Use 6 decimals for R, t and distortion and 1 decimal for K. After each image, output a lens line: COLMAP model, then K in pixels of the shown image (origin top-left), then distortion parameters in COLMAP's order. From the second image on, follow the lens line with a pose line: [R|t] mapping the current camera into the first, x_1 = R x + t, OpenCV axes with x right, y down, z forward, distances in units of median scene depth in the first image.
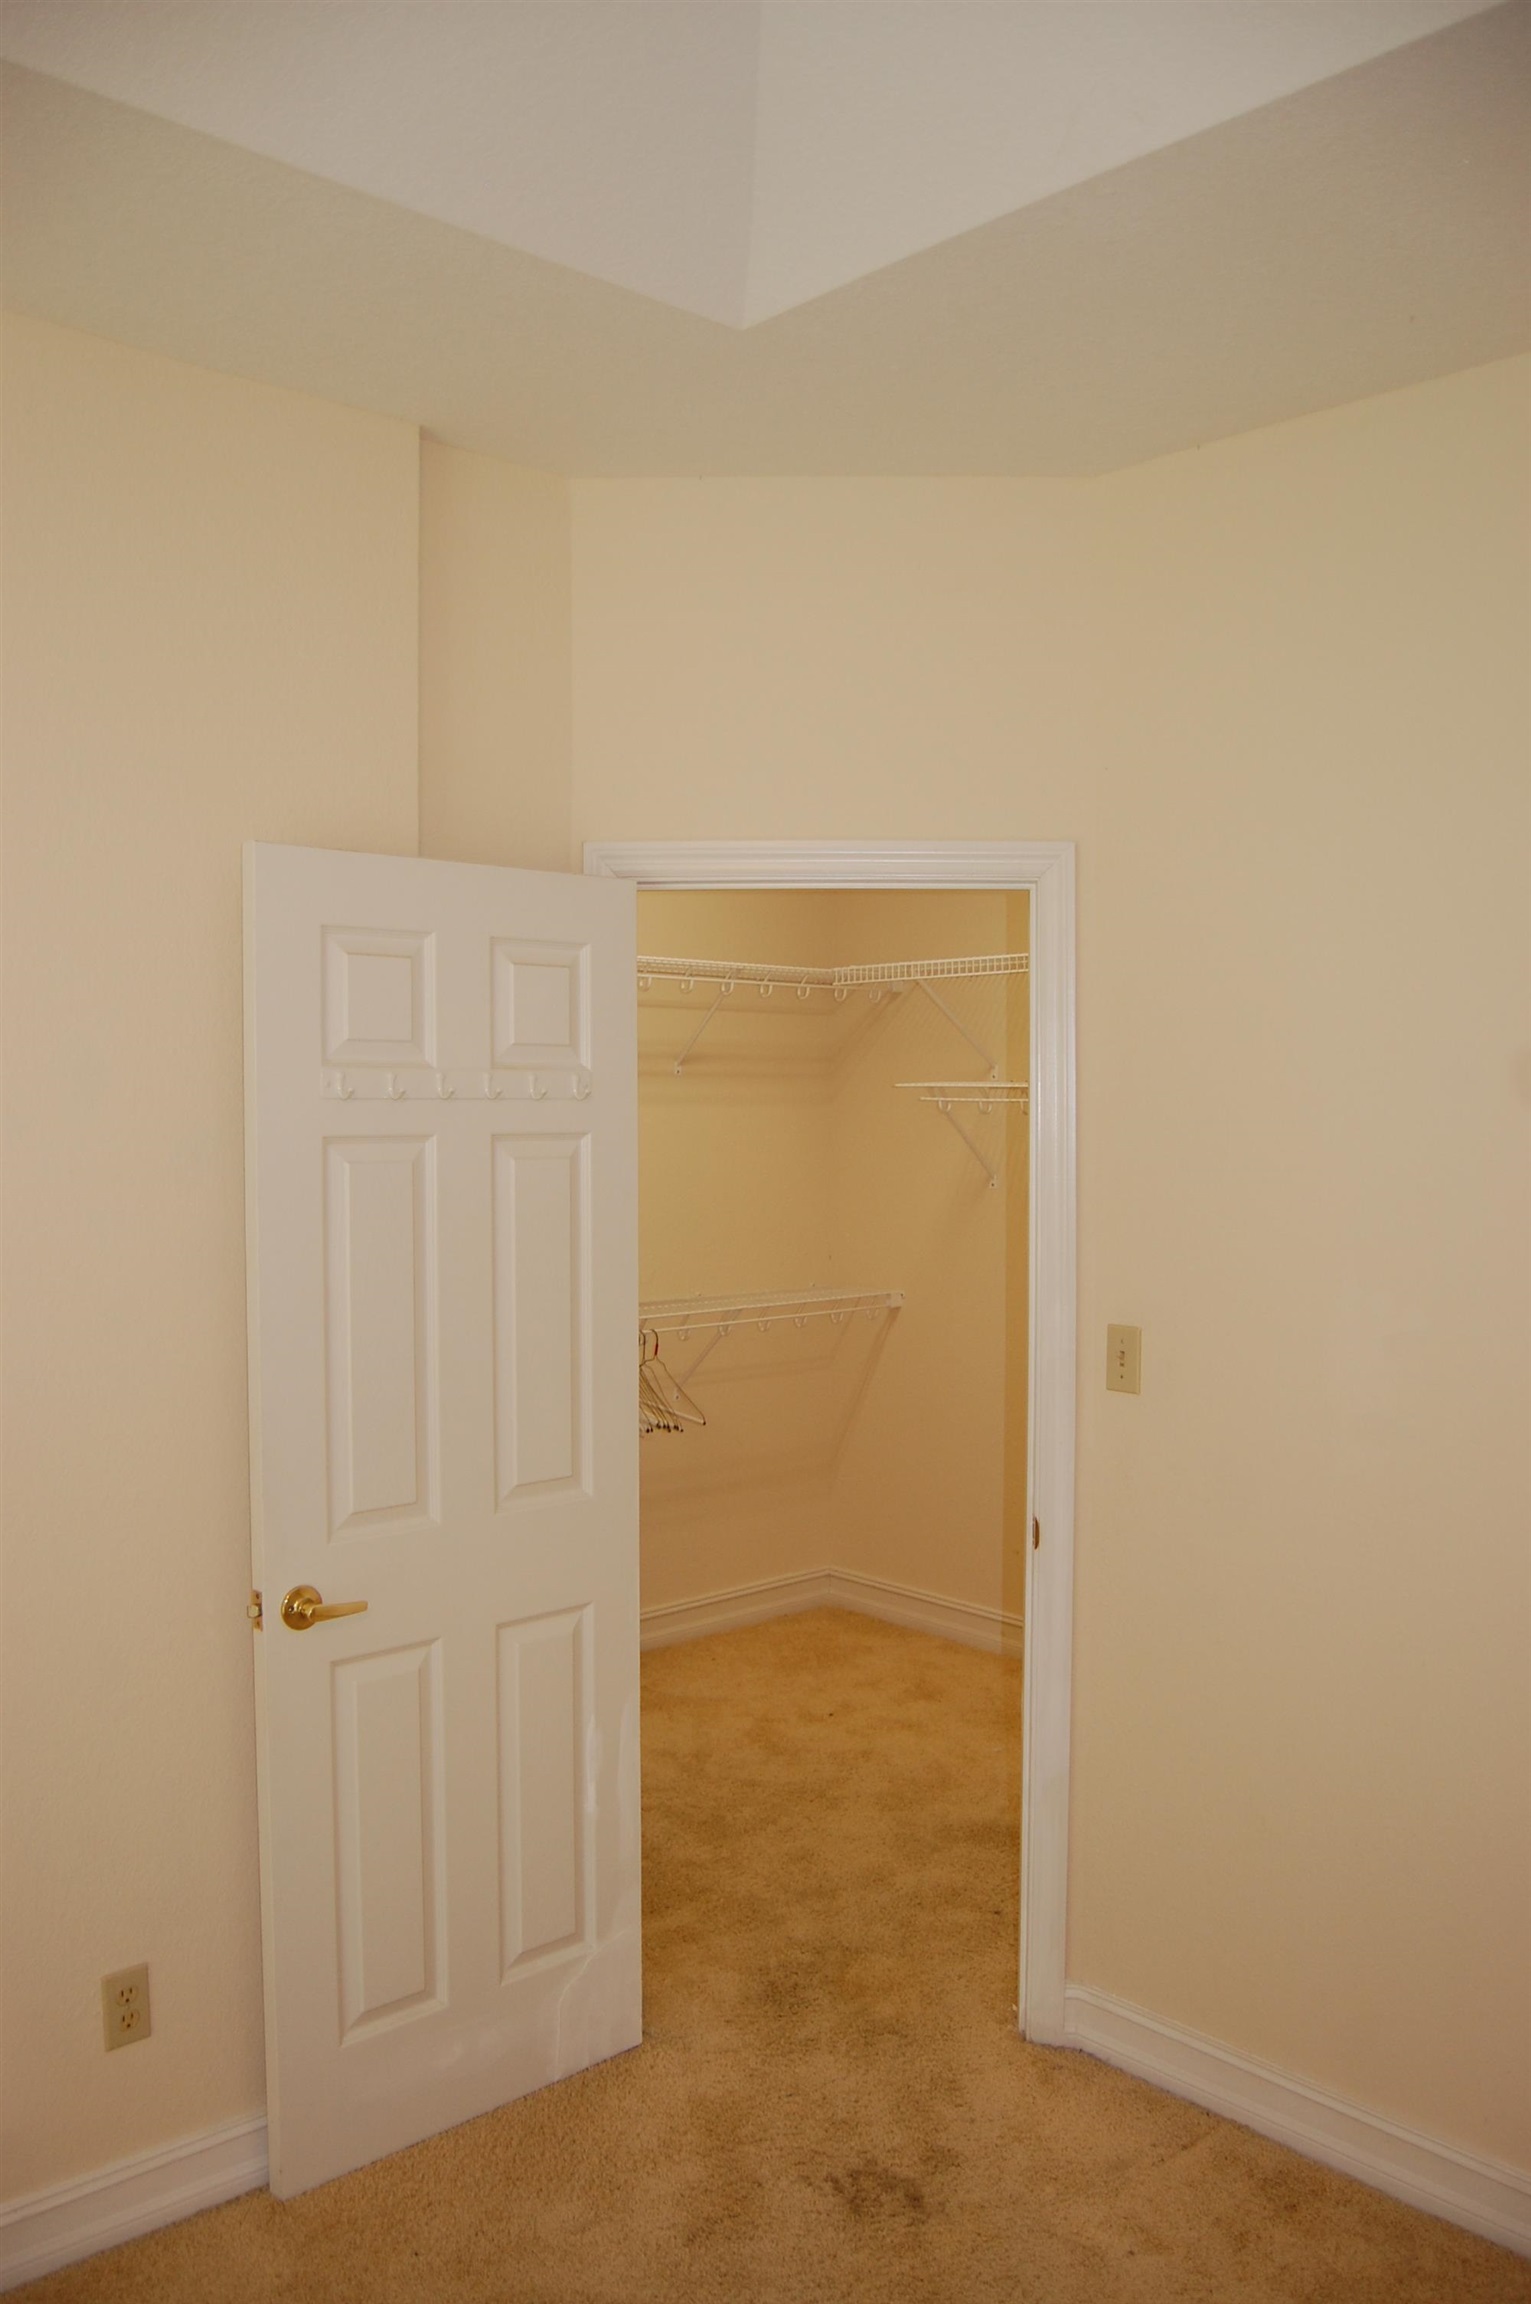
lens RADIAL K [[1793.3, 0, 768.5], [0, 1793.3, 1166.4], [0, 0, 1]] dist [-0.100429, 0.049606]
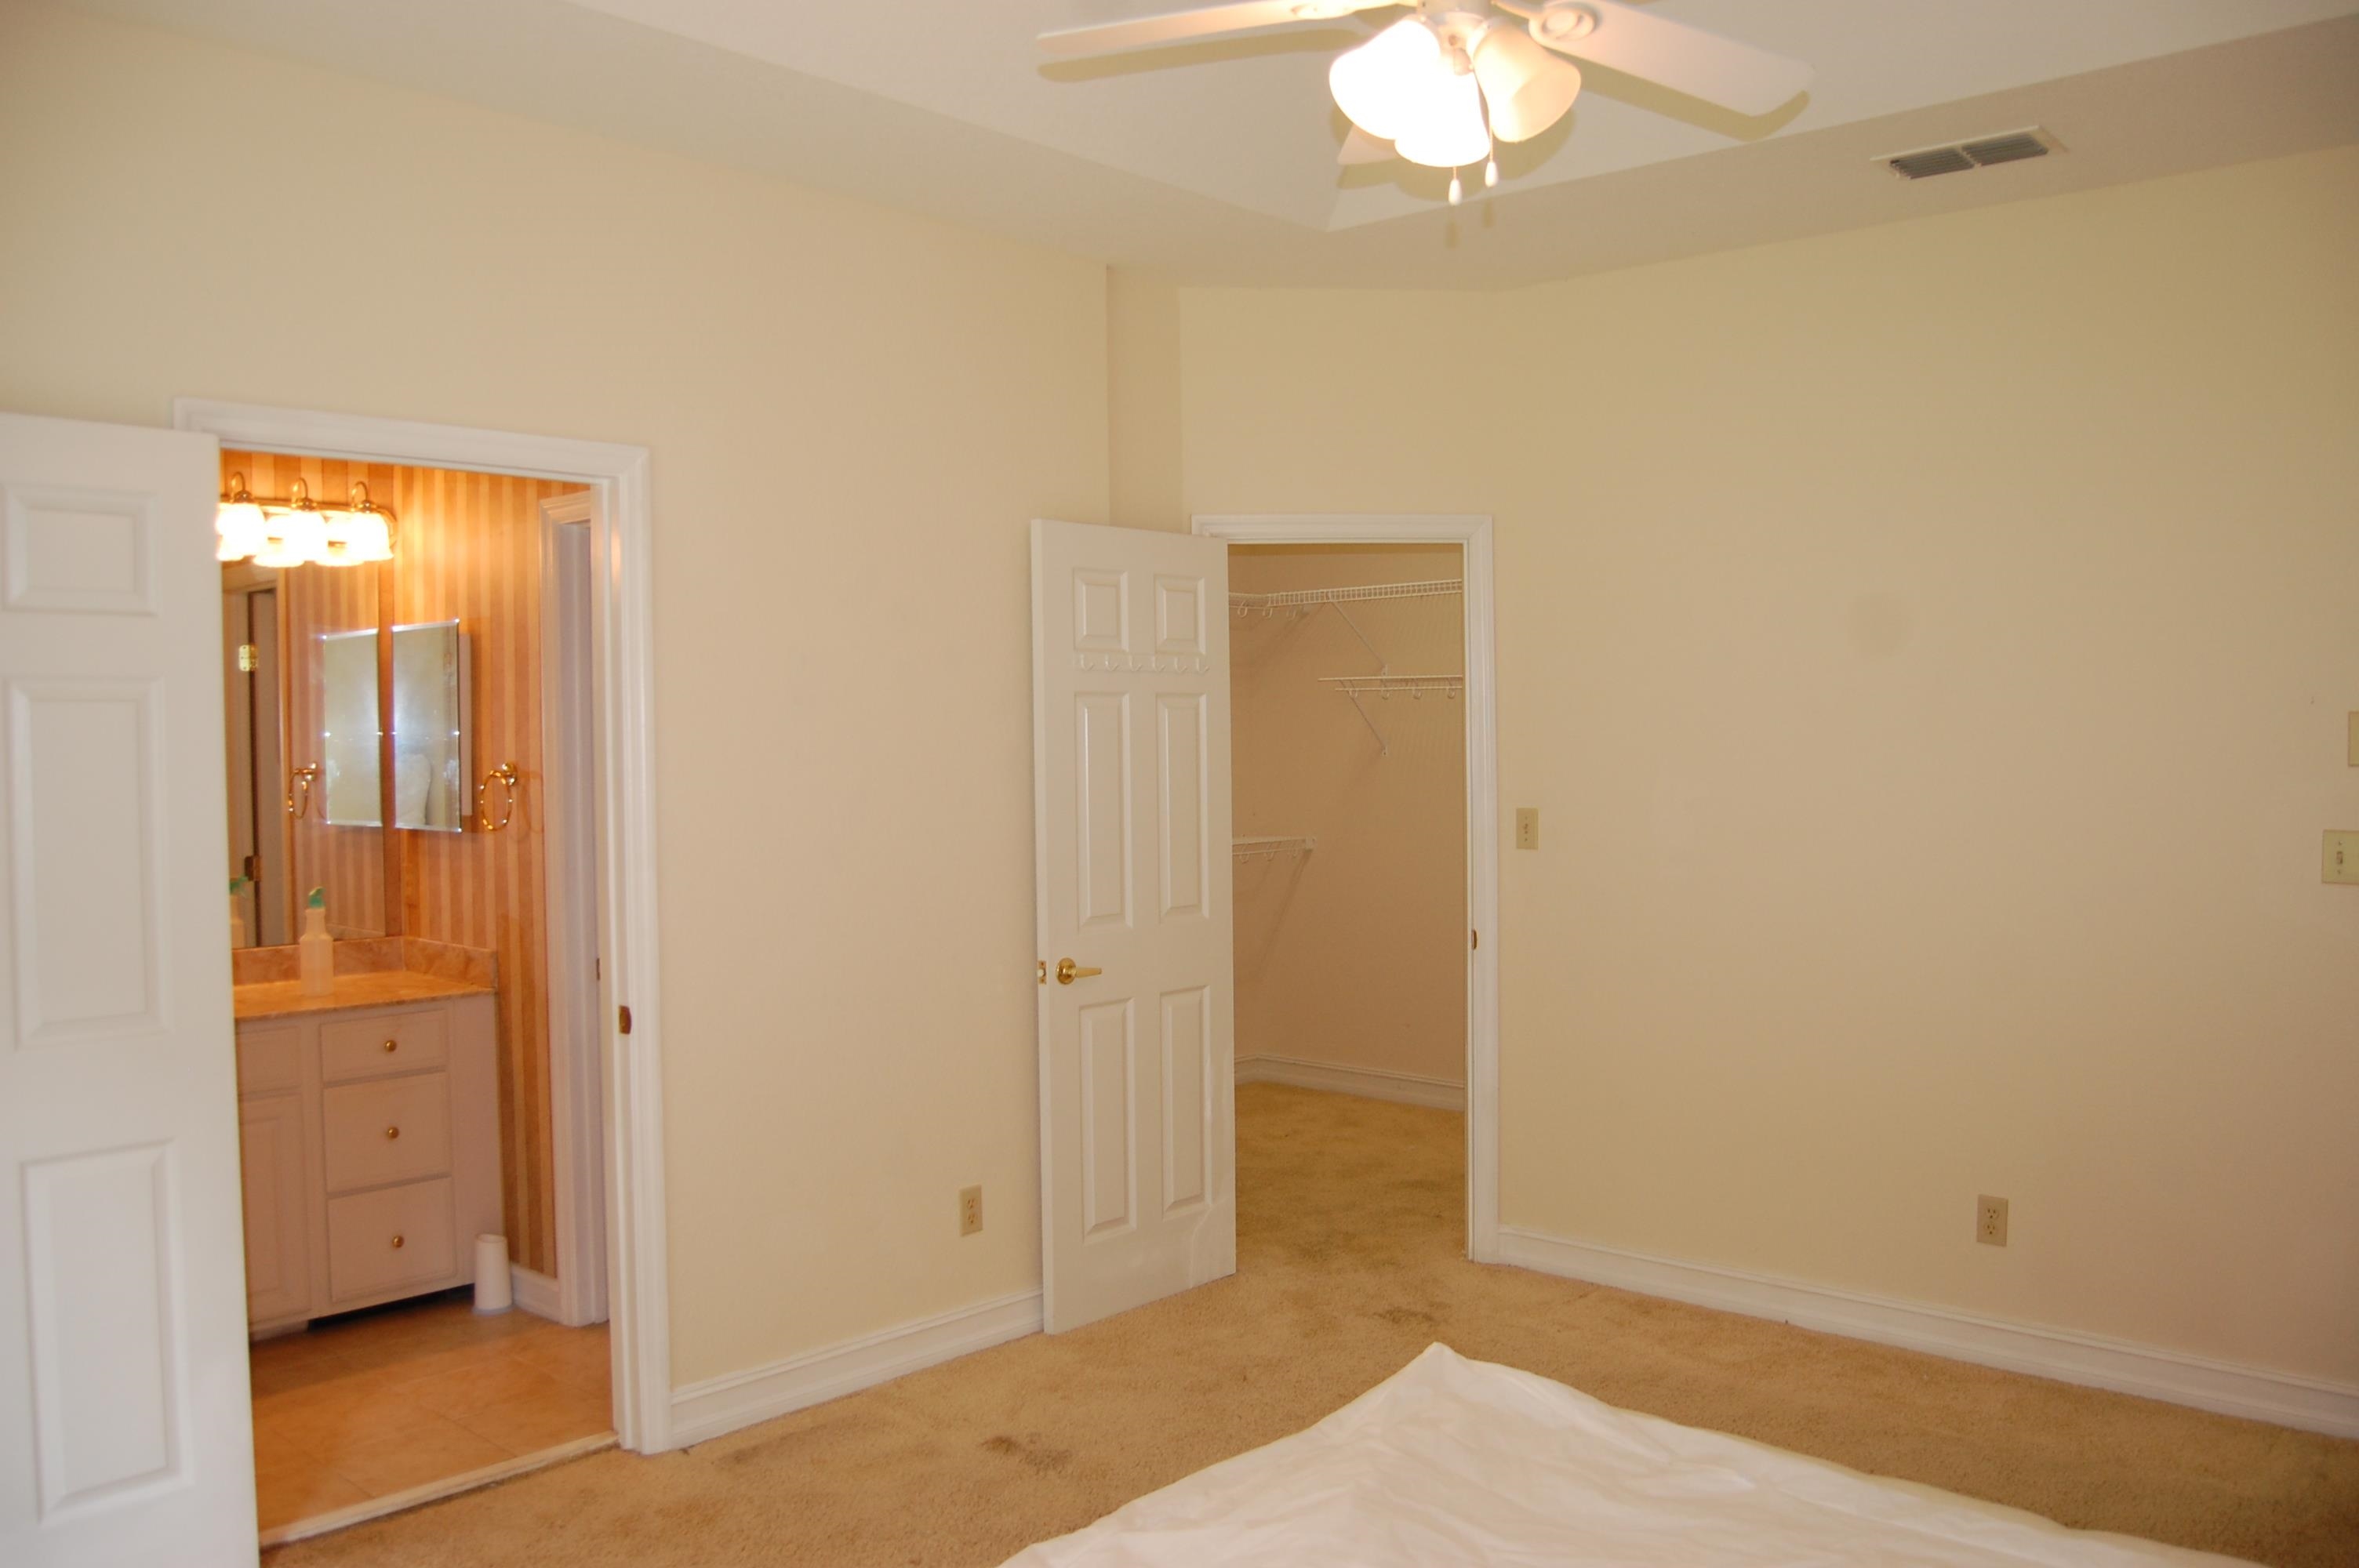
lens RADIAL K [[1835.8, 0, 1179.5], [0, 1835.8, 784.0], [0, 0, 1]] dist [-0.100429, 0.049606]
pose [[0.996284, -0.016552, 0.084528, -0.265513], [0.017364, 0.999810, -0.008880, 0.077794], [-0.084365, 0.010315, 0.996382, -0.661456]]
